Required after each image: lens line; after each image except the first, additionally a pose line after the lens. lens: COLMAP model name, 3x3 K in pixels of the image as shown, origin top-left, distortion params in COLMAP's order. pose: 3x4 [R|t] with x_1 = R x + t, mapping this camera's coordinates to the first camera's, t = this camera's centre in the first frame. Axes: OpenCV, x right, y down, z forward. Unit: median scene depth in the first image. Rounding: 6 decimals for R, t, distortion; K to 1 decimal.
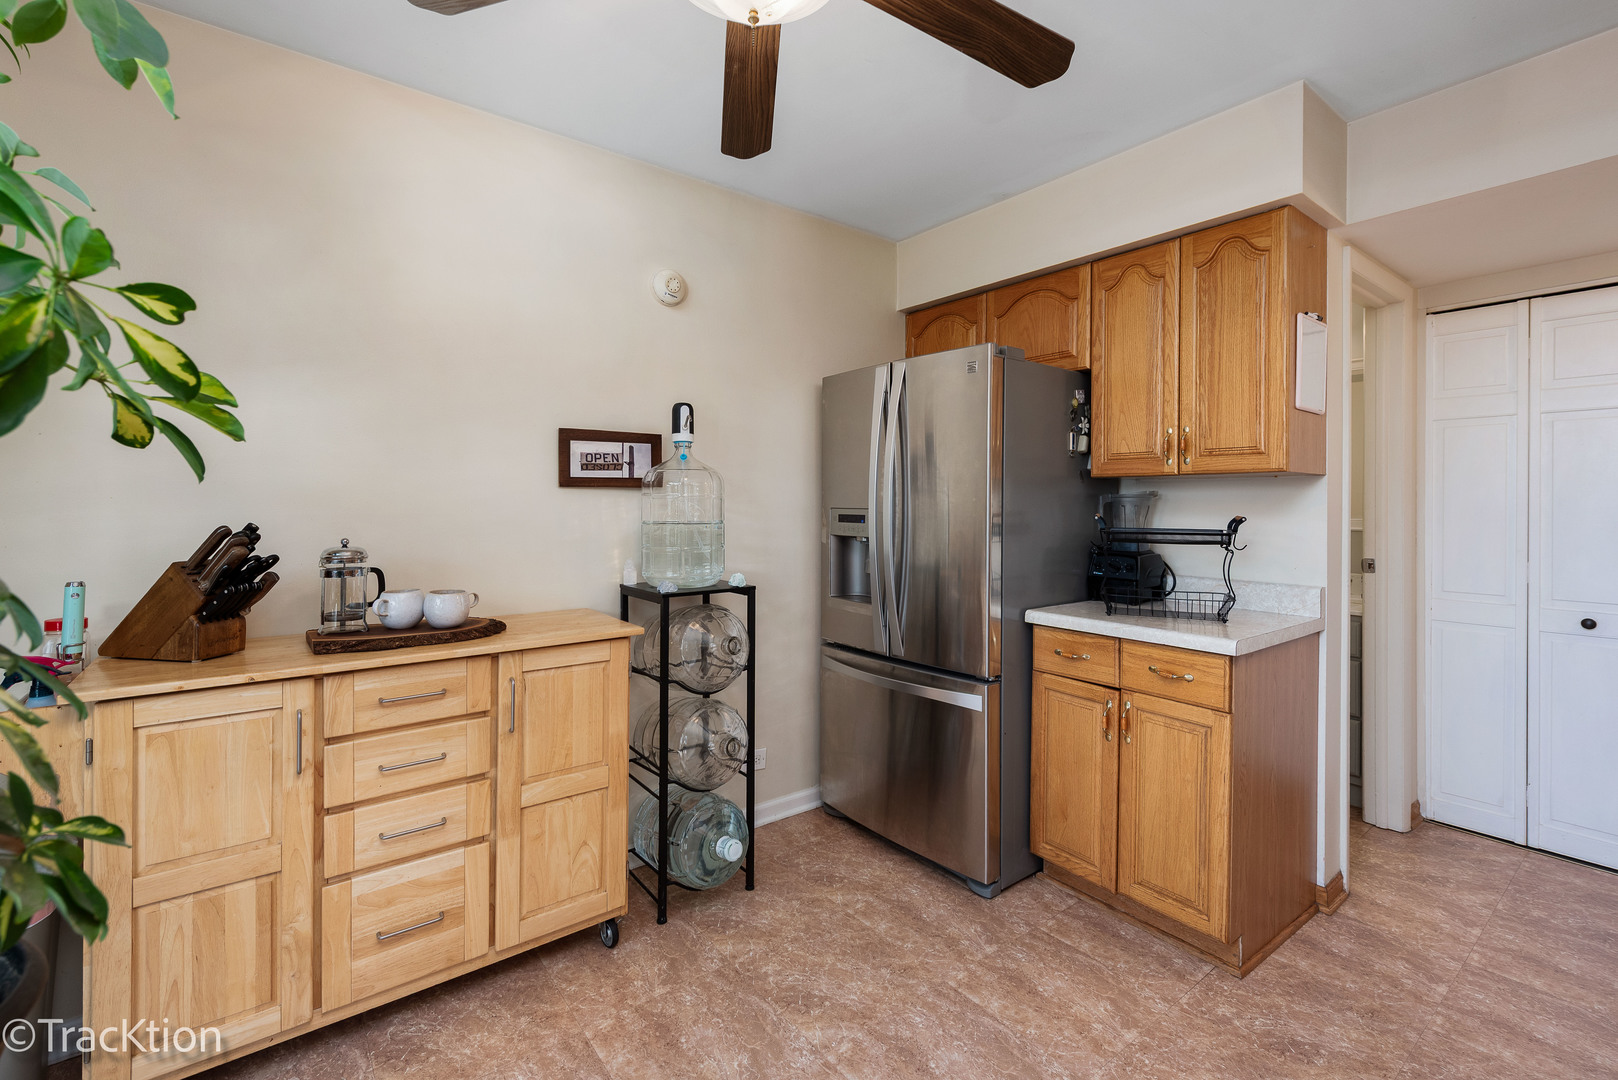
lens RADIAL K [[712.5, 0, 814.7], [0, 712.5, 503.0], [0, 0, 1]] dist [0.011044, -0.000406]
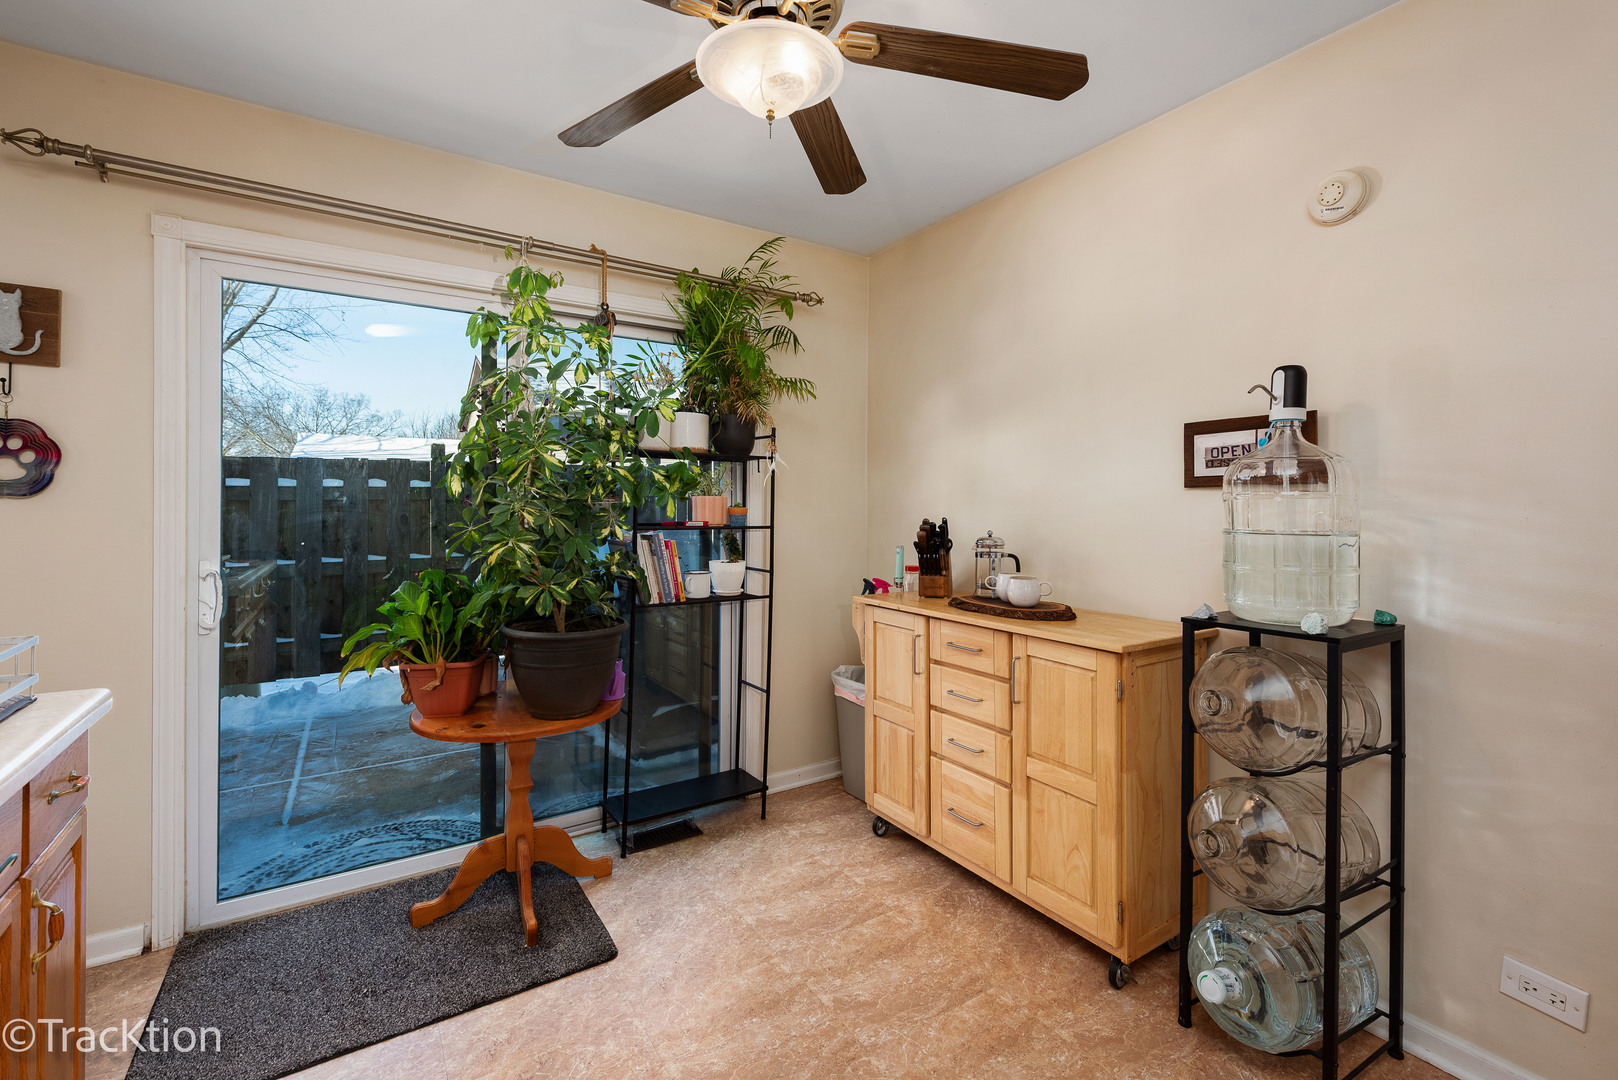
lens RADIAL K [[712.5, 0, 814.7], [0, 712.5, 503.0], [0, 0, 1]] dist [0.011044, -0.000406]
pose [[-0.076953, -0.004682, -0.997024, 0.670638], [-0.007693, 0.999962, -0.004102, 0.004702], [0.997005, 0.007354, -0.076986, 0.684339]]
